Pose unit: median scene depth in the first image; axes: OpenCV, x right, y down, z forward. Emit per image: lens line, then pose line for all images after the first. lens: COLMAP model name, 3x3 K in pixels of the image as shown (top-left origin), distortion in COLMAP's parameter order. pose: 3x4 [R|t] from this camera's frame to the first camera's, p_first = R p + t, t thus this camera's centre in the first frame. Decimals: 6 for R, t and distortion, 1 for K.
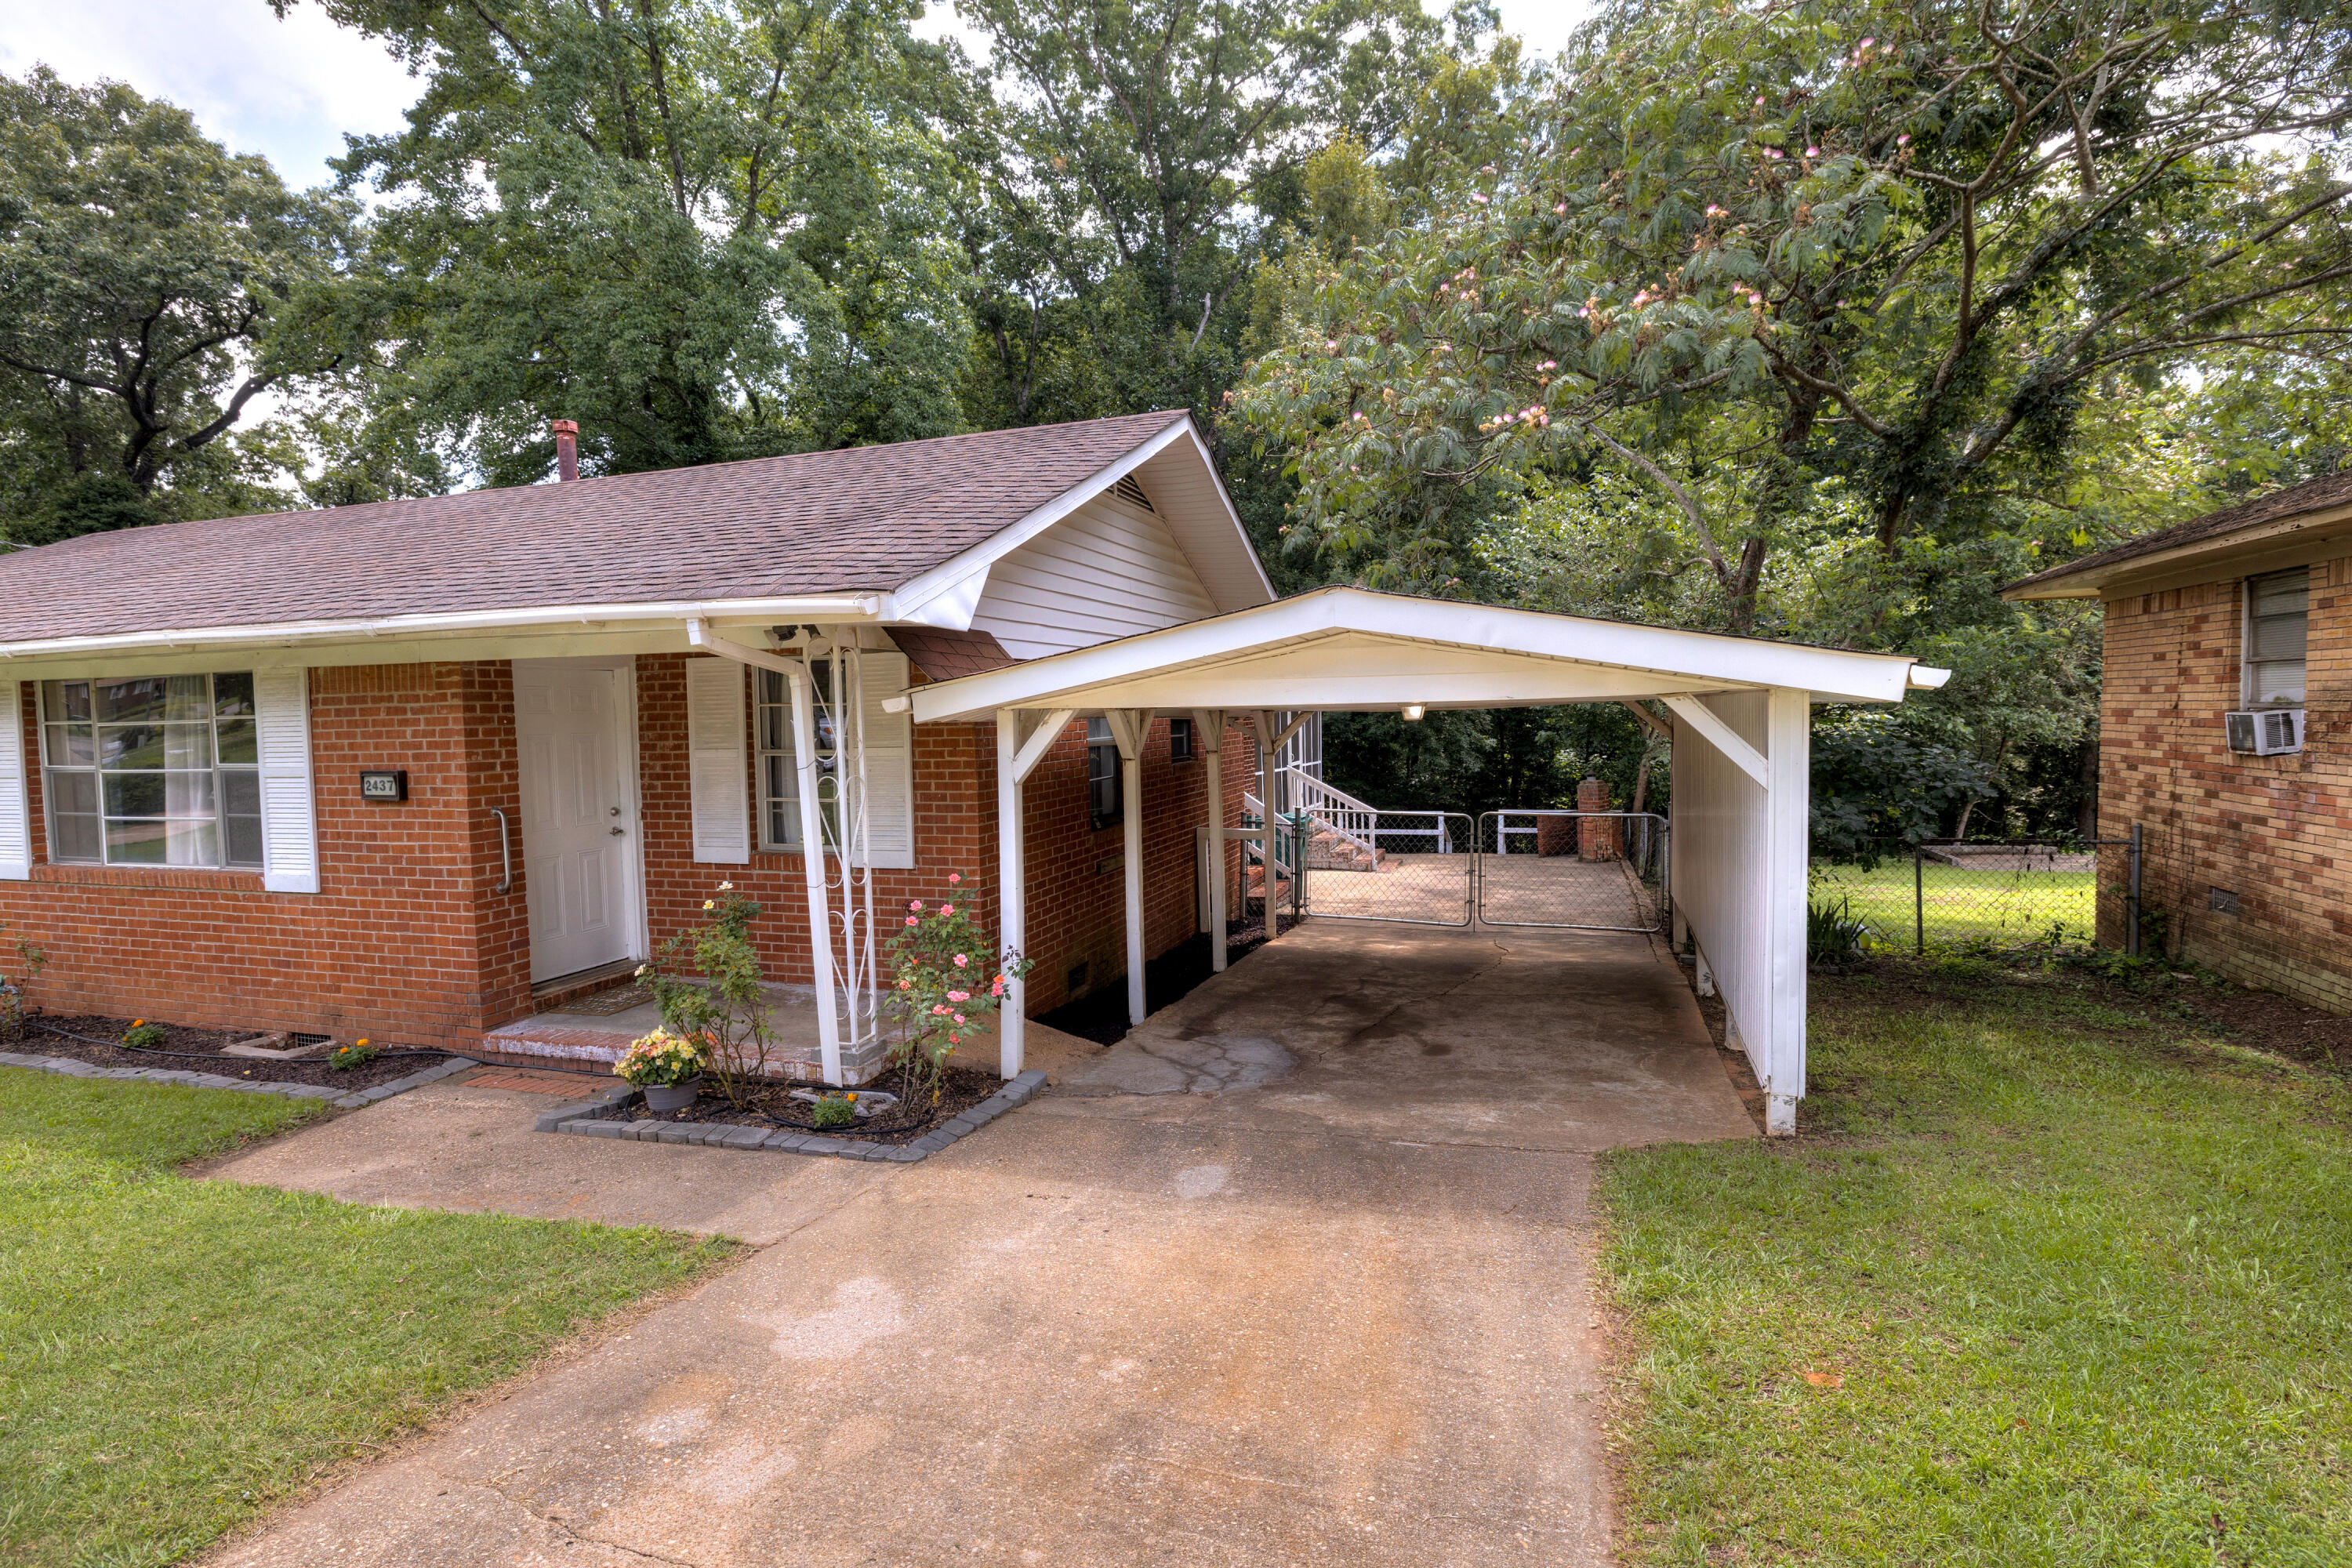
lens RADIAL K [[1183.9, 0, 1176.0], [0, 1183.9, 784.0], [0, 0, 1]] dist [-0.000019, -0.000289]
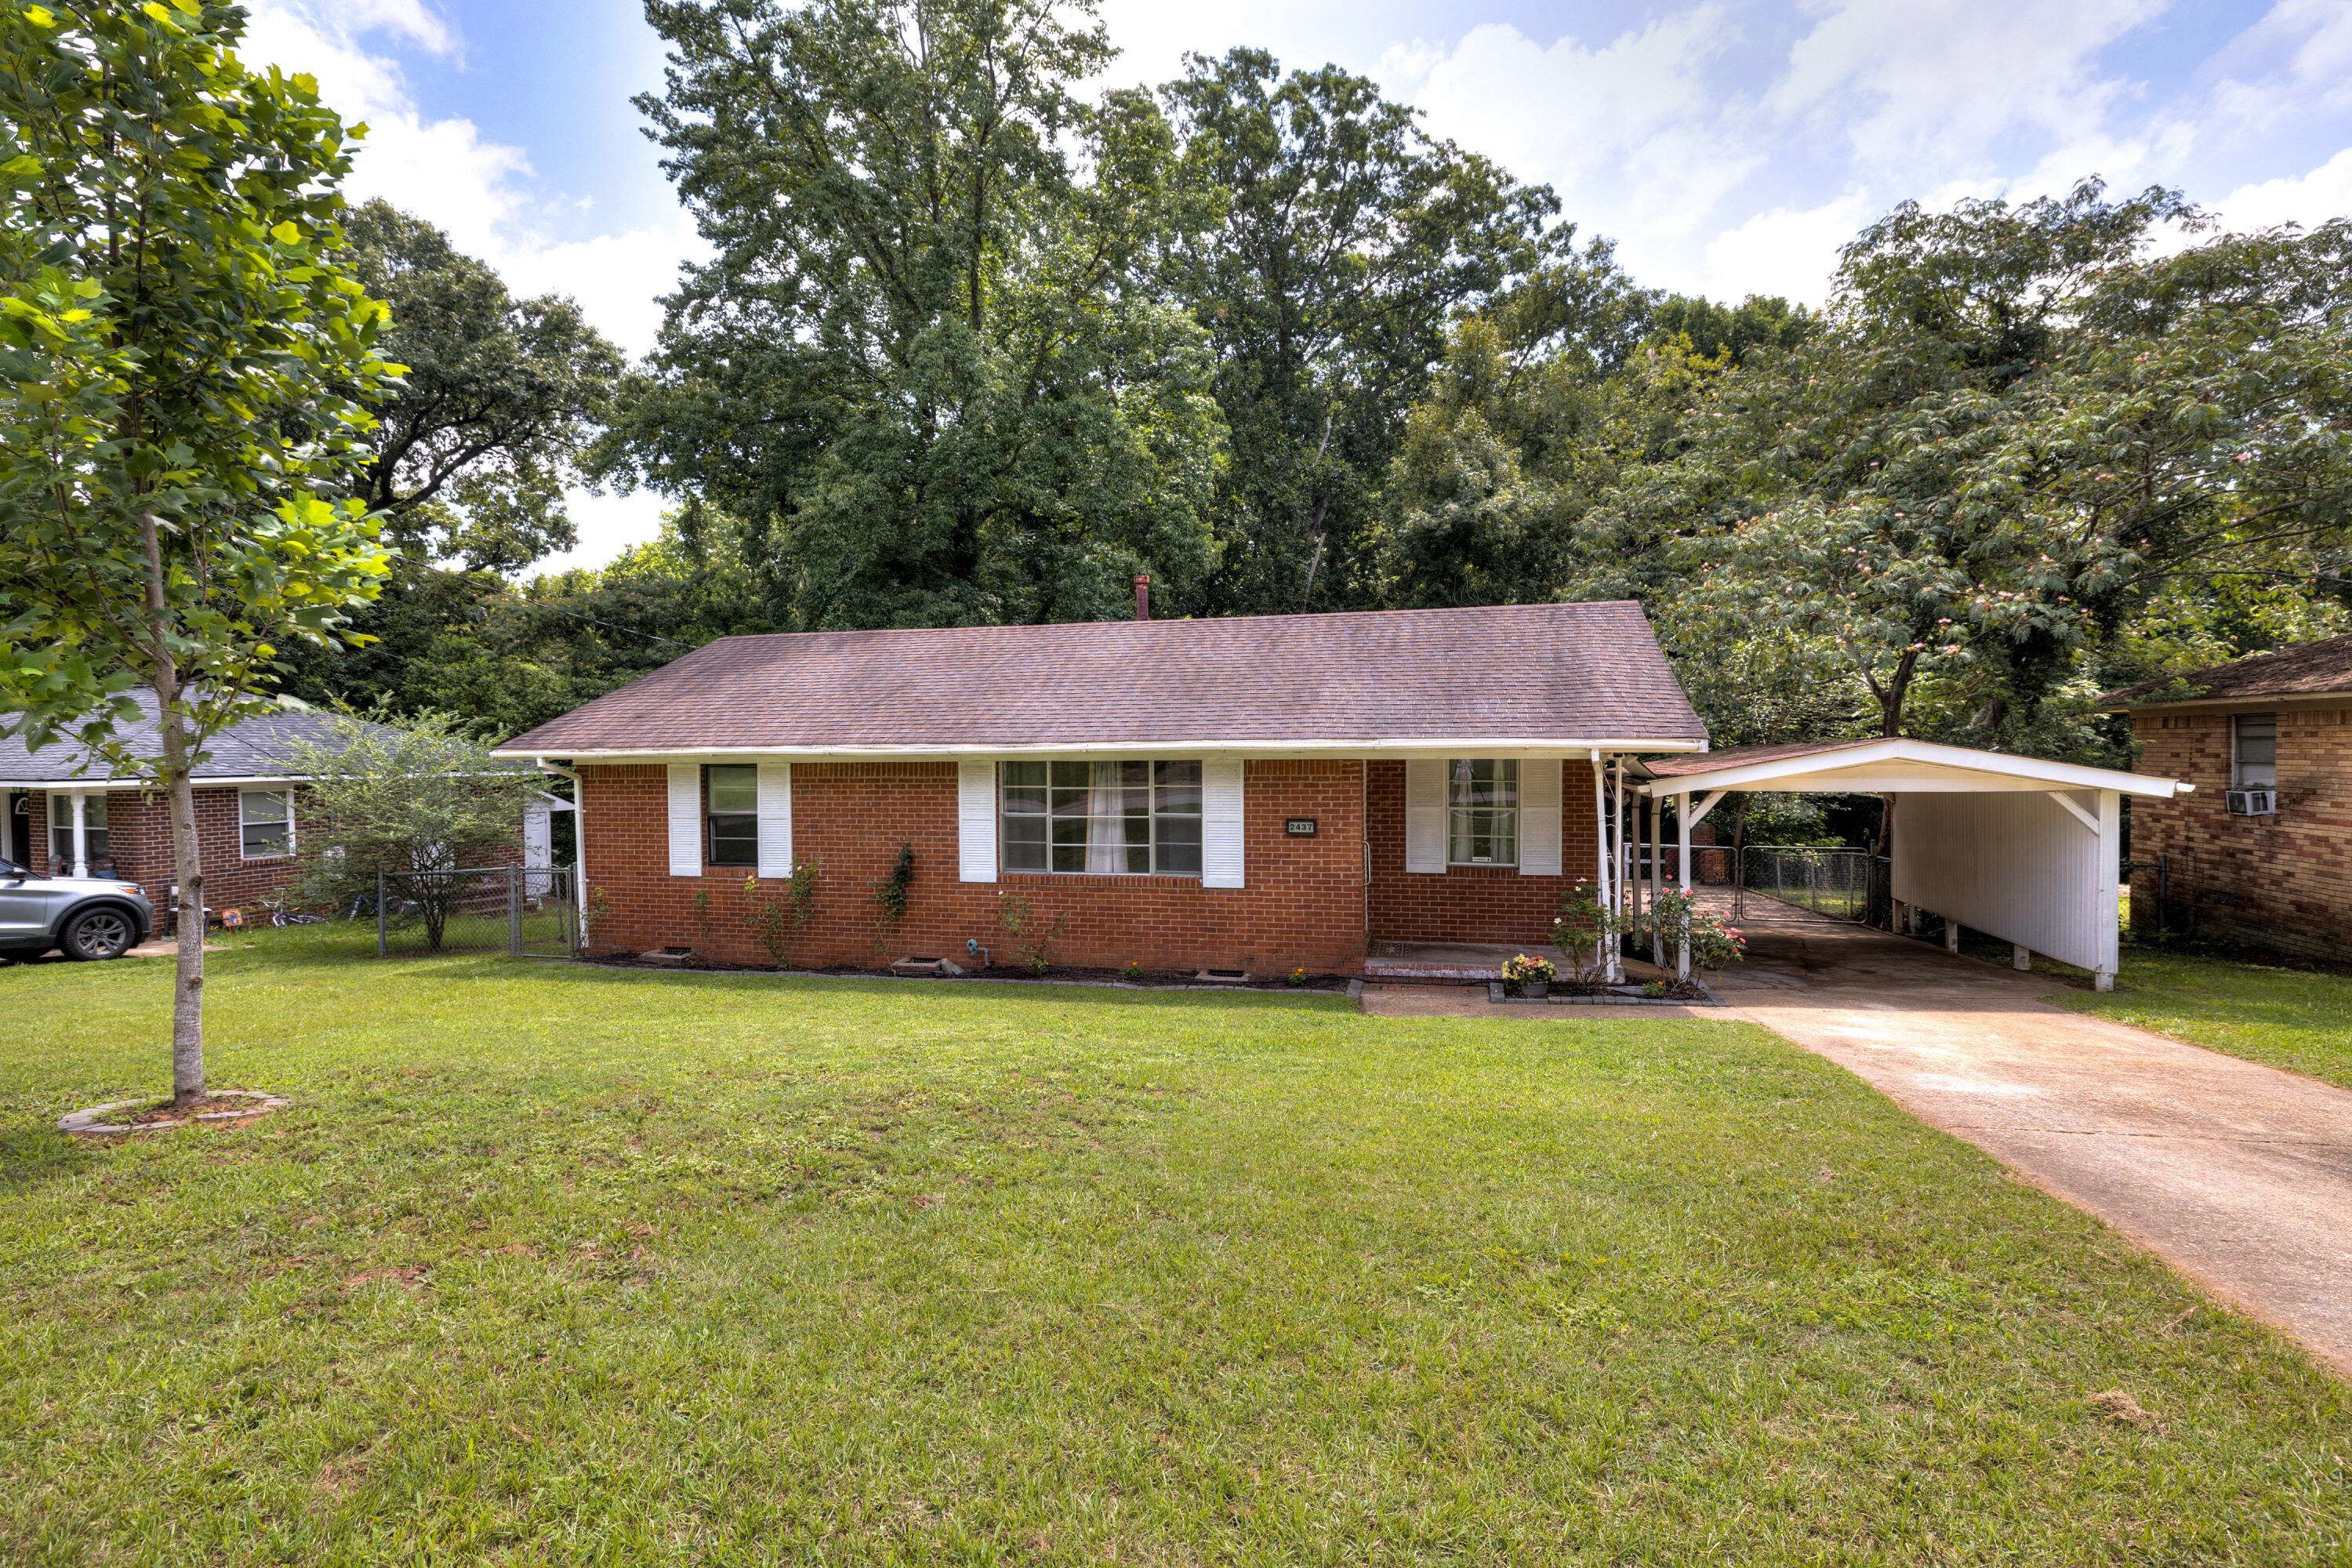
lens RADIAL K [[1170.3, 0, 1176.0], [0, 1170.3, 784.0], [0, 0, 1]] dist [0.002514, 0.000468]
pose [[0.996232, 0.009082, 0.086247, -0.911253], [-0.006473, 0.999515, -0.030474, -0.008001], [-0.086482, 0.029801, 0.995808, -0.670478]]
